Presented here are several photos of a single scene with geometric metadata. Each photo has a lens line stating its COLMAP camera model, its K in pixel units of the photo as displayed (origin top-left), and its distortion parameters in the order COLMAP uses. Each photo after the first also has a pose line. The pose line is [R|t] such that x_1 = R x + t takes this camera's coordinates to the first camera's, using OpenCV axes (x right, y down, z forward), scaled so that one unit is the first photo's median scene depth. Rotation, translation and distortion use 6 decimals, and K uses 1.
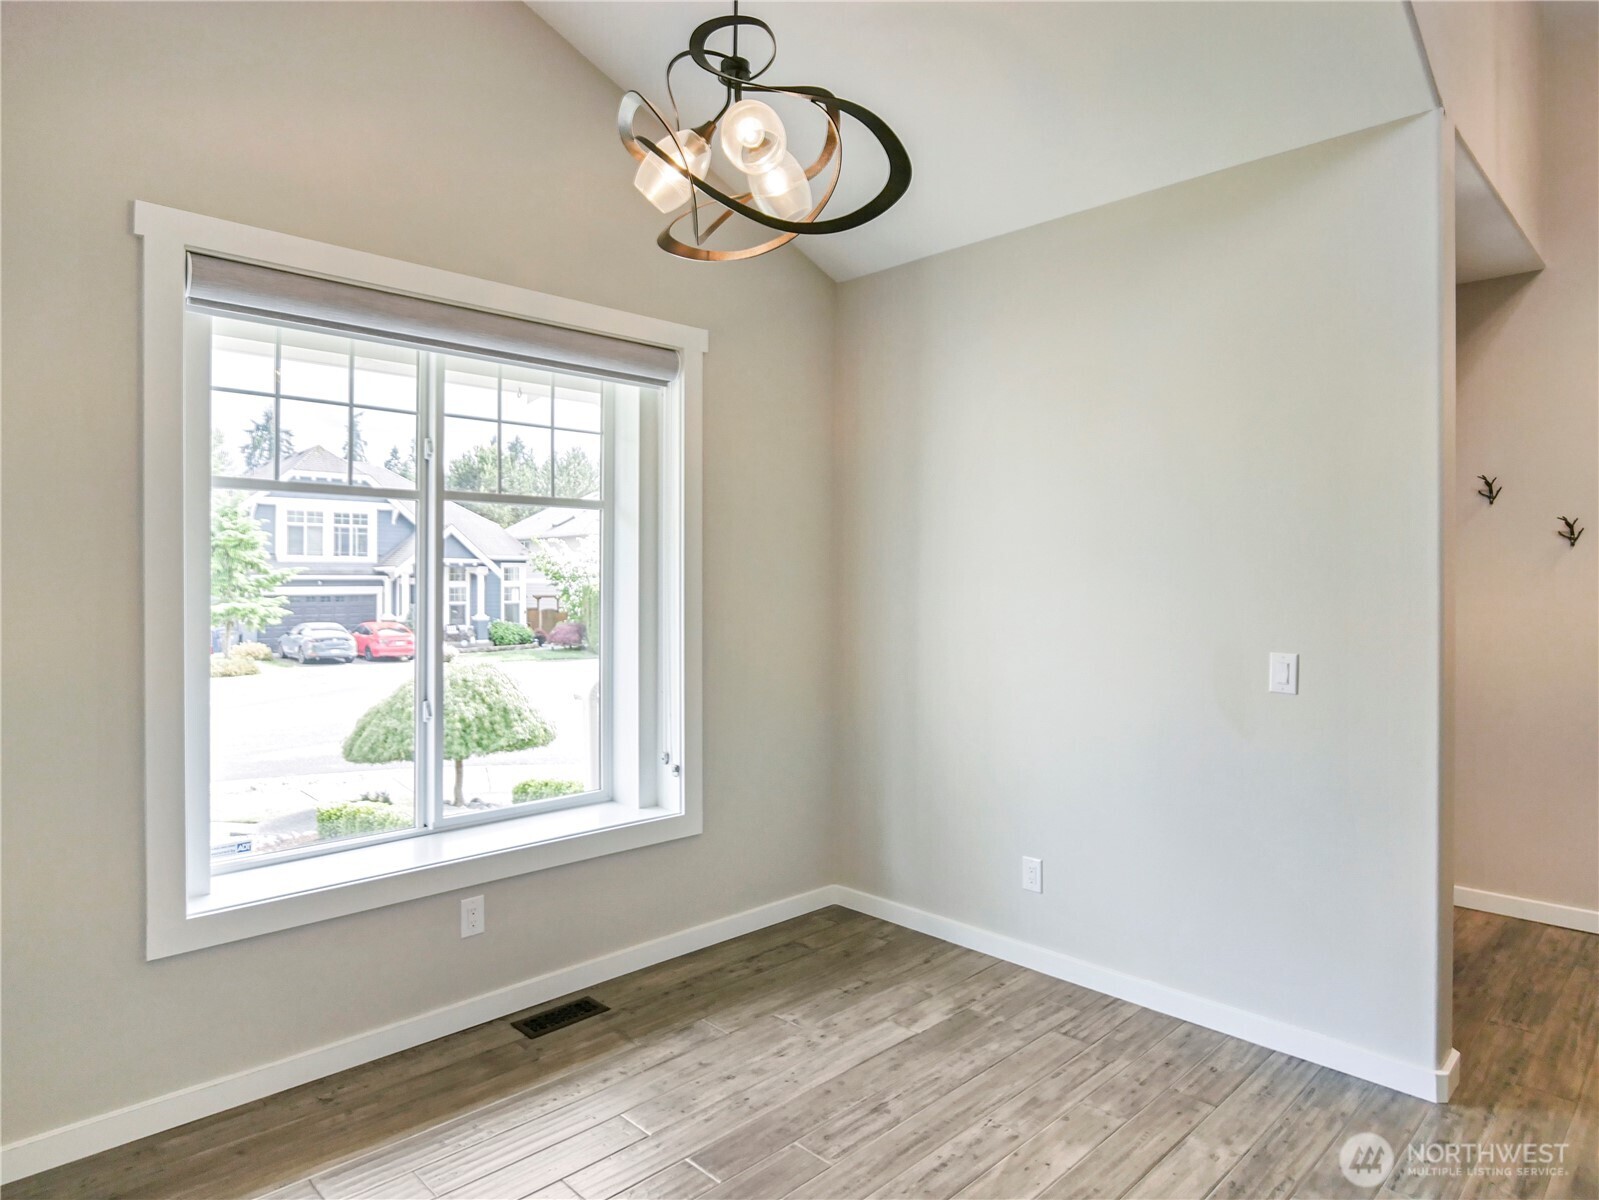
lens RADIAL K [[967.6, 0, 799.3], [0, 967.6, 575.8], [0, 0, 1]] dist [-0.006628, -0.001974]
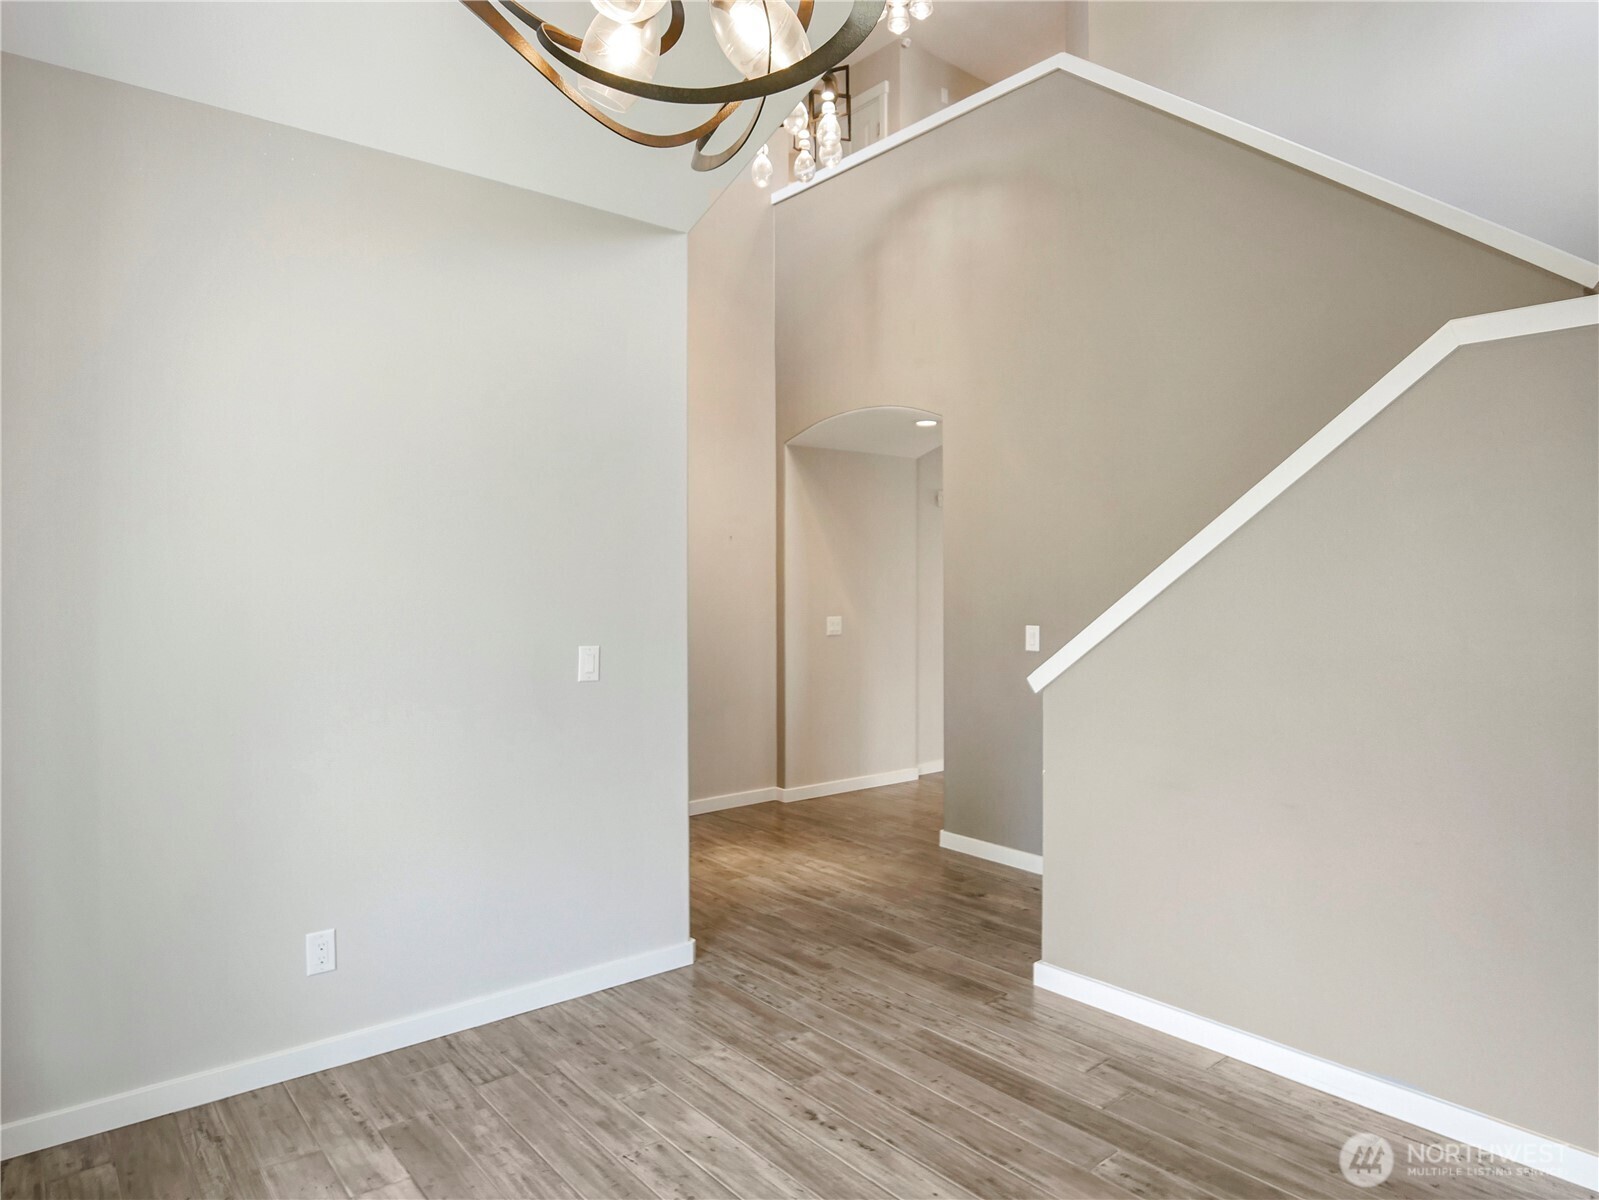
lens RADIAL K [[980.2, 0, 796.3], [0, 980.2, 588.6], [0, 0, 1]] dist [-0.025274, 0.003092]
pose [[0.084828, -0.005907, 0.996378, -0.637355], [-0.000092, 0.999982, 0.005936, 0.005066], [-0.996396, -0.000596, 0.084826, 0.661606]]
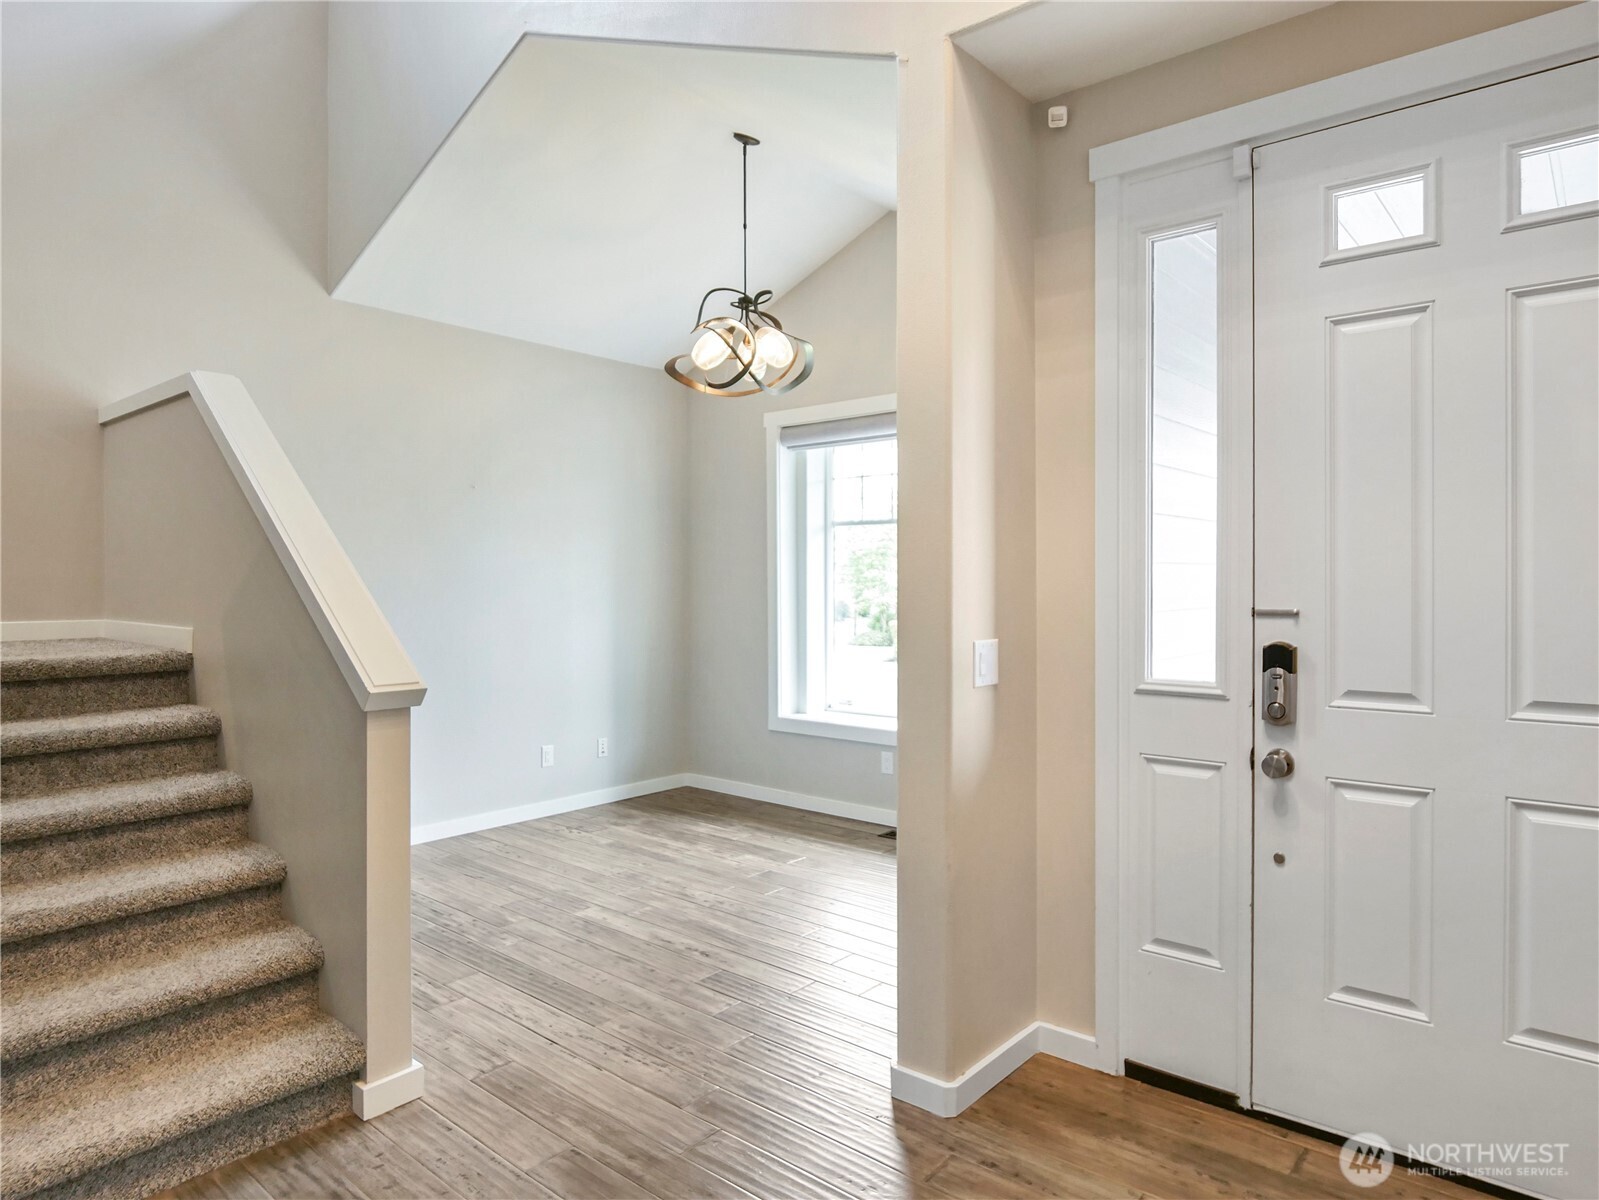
lens RADIAL K [[980.2, 0, 796.3], [0, 980.2, 588.6], [0, 0, 1]] dist [-0.025274, 0.003092]
pose [[0.074522, 0.009447, -0.997175, 1.472261], [0.006786, 0.999927, 0.009980, 0.023561], [0.997196, -0.007511, 0.074452, 0.750505]]
